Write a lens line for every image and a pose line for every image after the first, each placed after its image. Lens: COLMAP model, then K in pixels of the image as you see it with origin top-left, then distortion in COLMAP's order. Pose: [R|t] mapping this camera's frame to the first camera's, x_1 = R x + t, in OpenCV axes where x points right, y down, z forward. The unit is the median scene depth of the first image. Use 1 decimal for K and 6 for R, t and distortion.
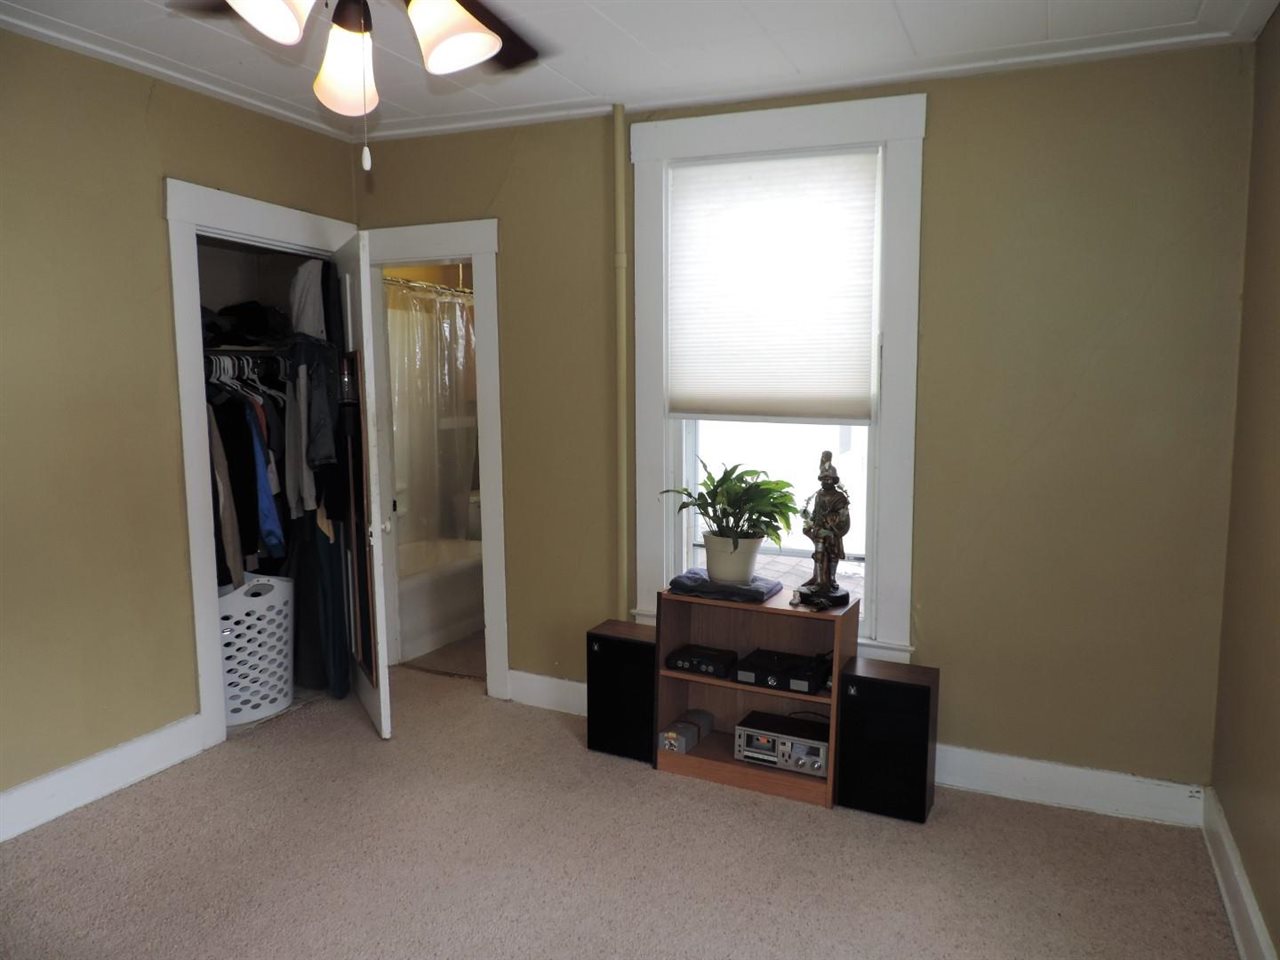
lens RADIAL K [[923.1, 0, 640.0], [0, 923.1, 480.0], [0, 0, 1]] dist [-0.023800, 0.004452]
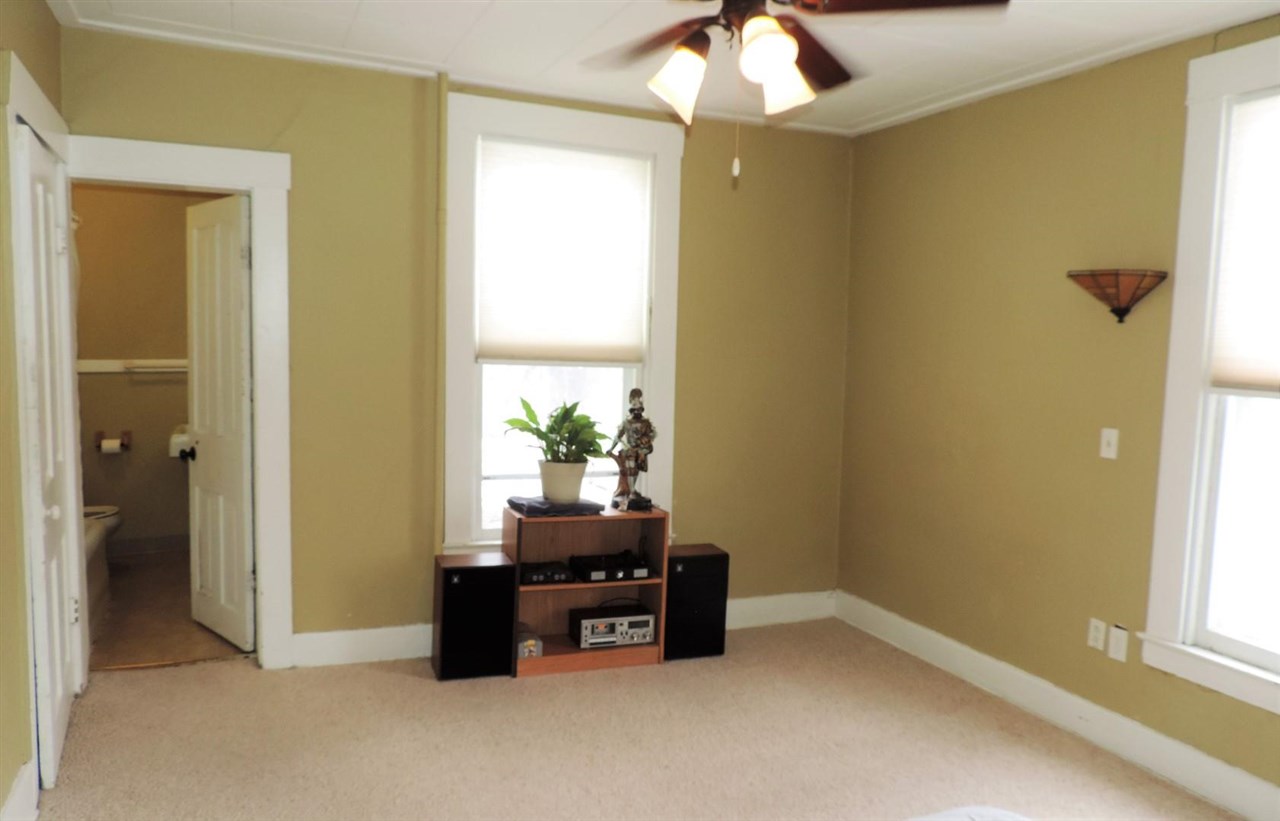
lens RADIAL K [[965.9, 0, 640.0], [0, 965.9, 410.5], [0, 0, 1]] dist [0.003982, -0.000460]
pose [[0.678380, -0.052901, 0.732804, -0.752243], [0.053983, 0.998297, 0.022093, -0.029067], [-0.732725, 0.024571, 0.680081, 0.084770]]
